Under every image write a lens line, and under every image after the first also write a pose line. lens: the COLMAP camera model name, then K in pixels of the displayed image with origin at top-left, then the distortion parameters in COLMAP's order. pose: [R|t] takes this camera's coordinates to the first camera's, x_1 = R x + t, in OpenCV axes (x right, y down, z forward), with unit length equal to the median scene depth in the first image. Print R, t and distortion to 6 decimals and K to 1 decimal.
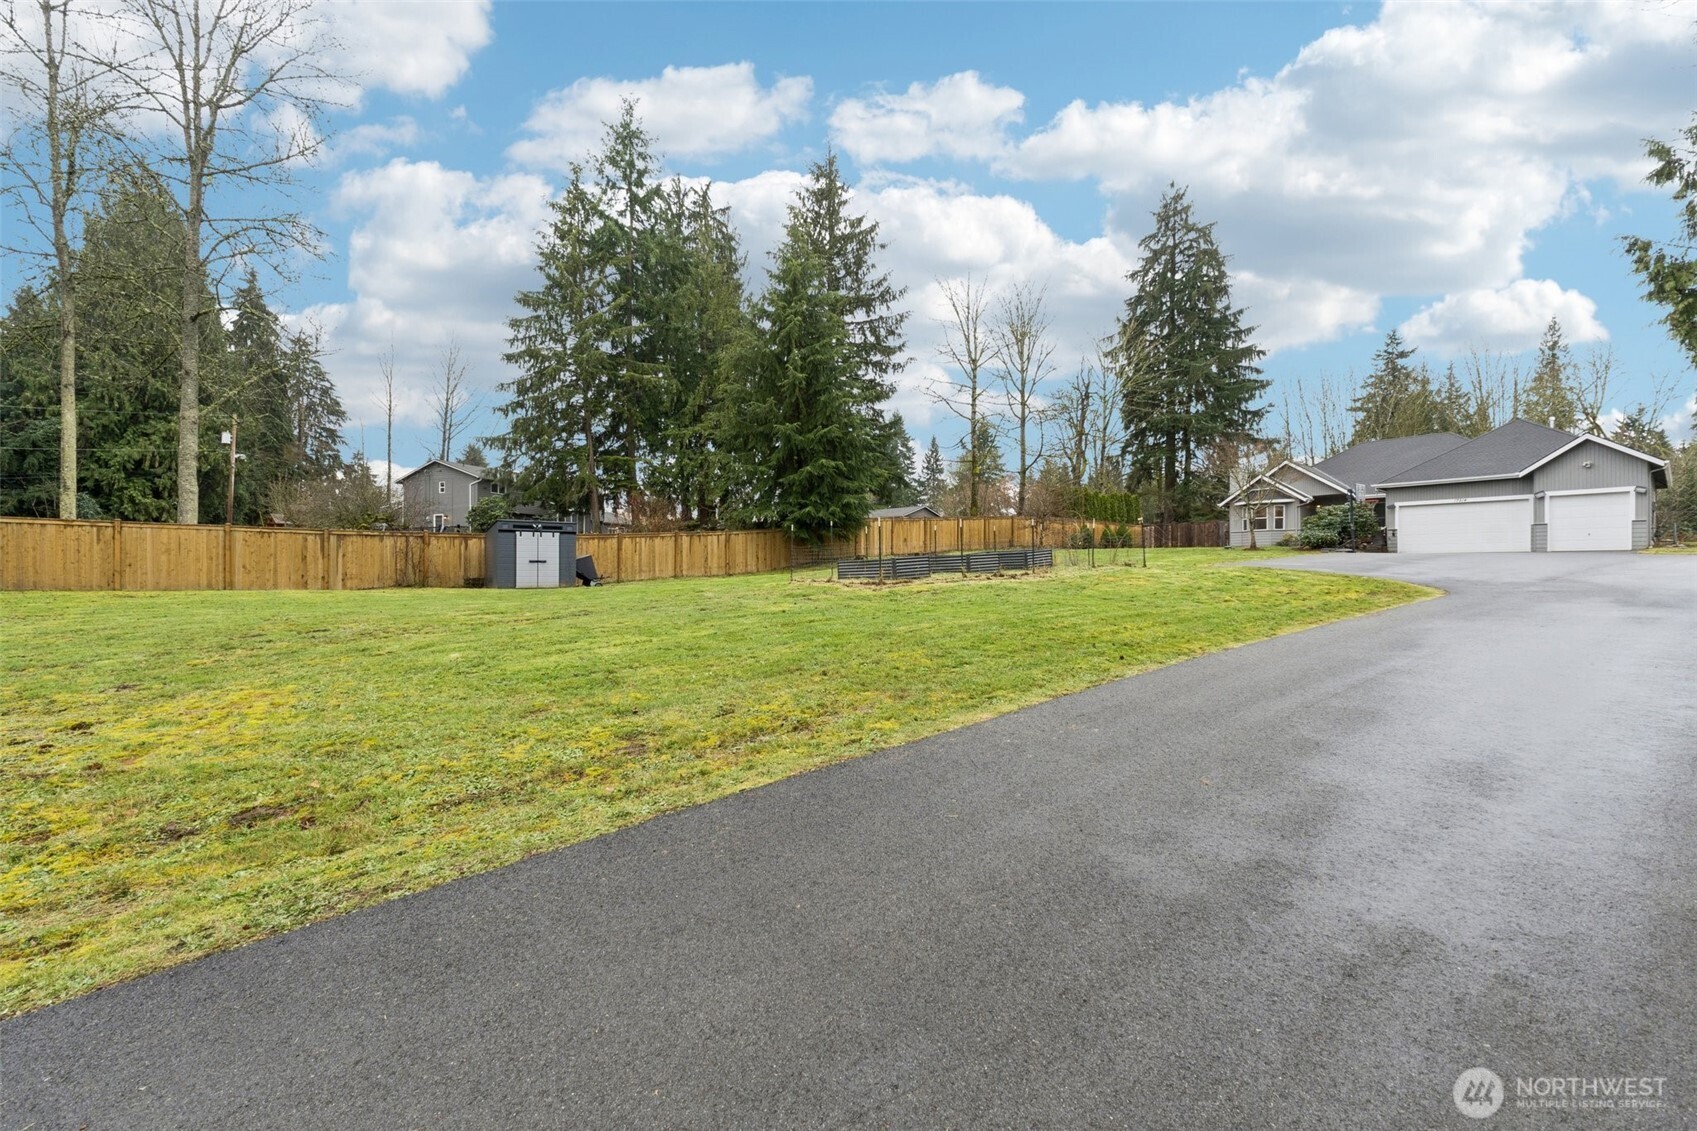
lens RADIAL K [[714.8, 0, 848.5], [0, 714.8, 565.5], [0, 0, 1]] dist [-0.002516, -0.000102]
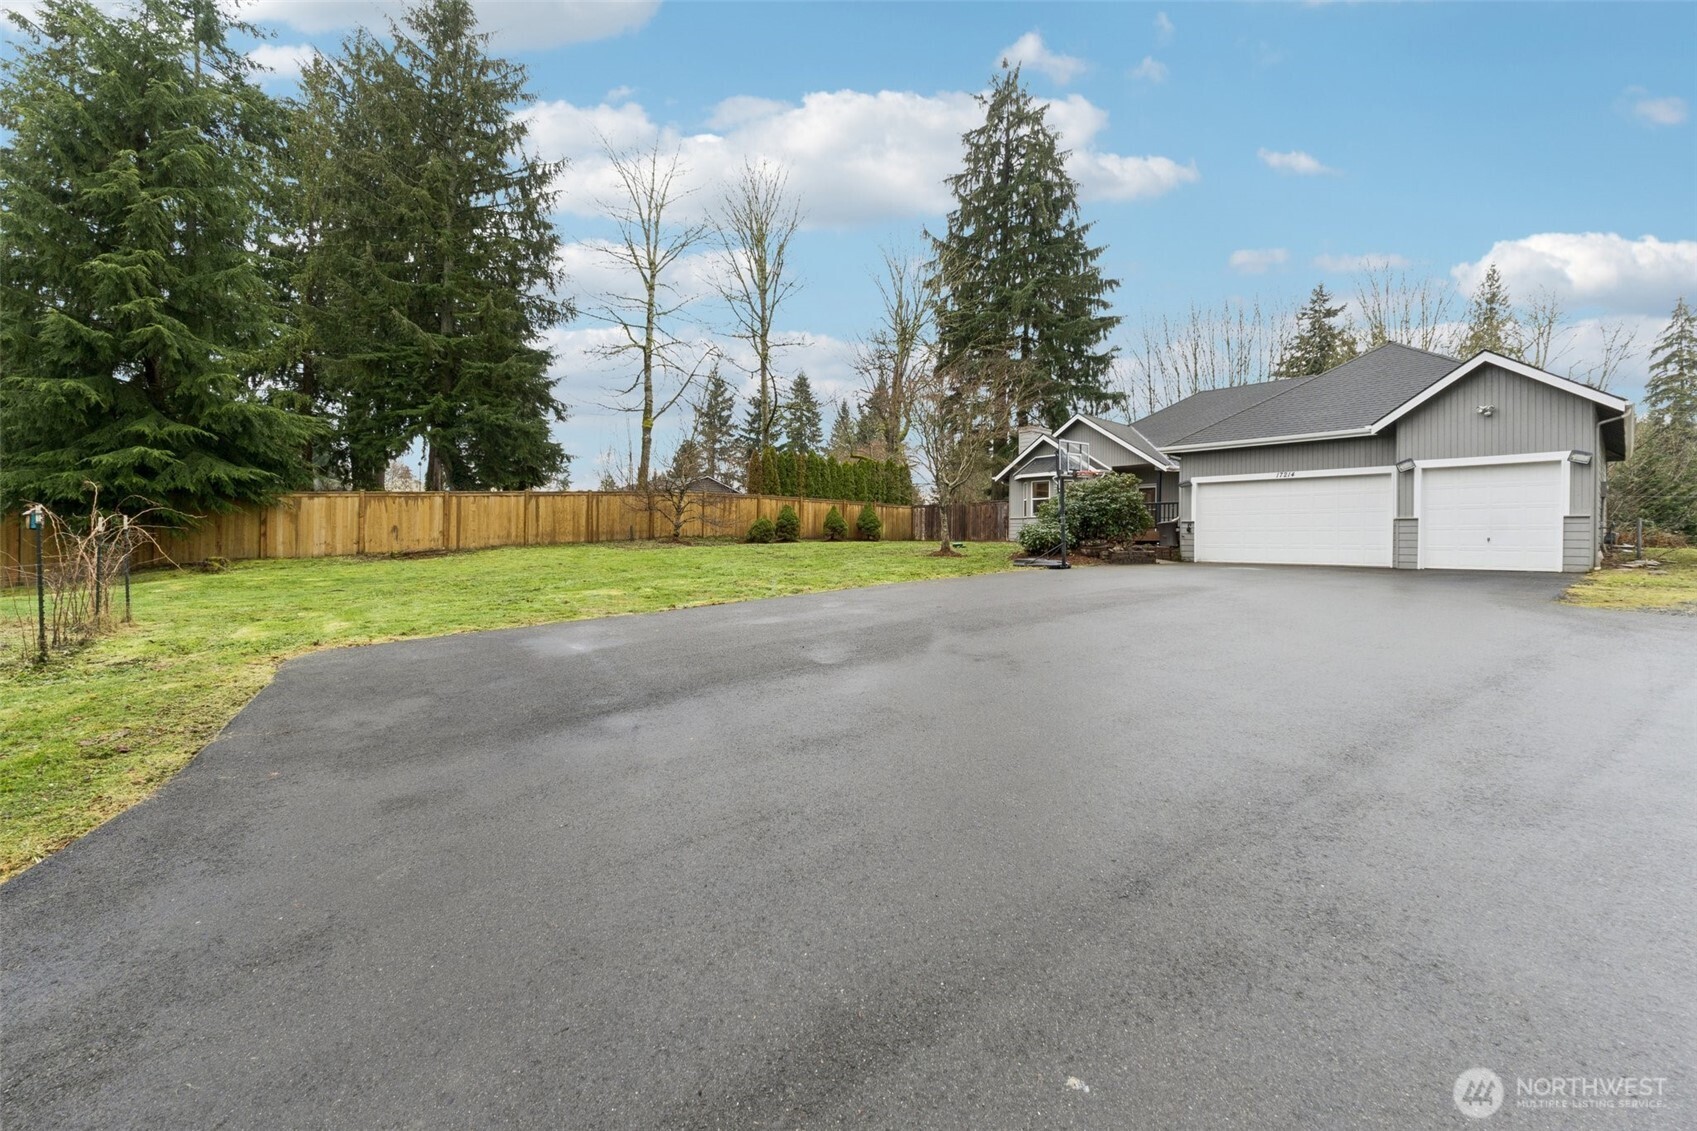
lens RADIAL K [[717.6, 0, 847.2], [0, 717.6, 540.3], [0, 0, 1]] dist [0.002462, -0.000227]
pose [[0.999231, 0.010692, 0.037717, 0.273836], [-0.010865, 0.999931, 0.004404, -0.020756], [-0.037668, -0.004810, 0.999279, 0.243021]]
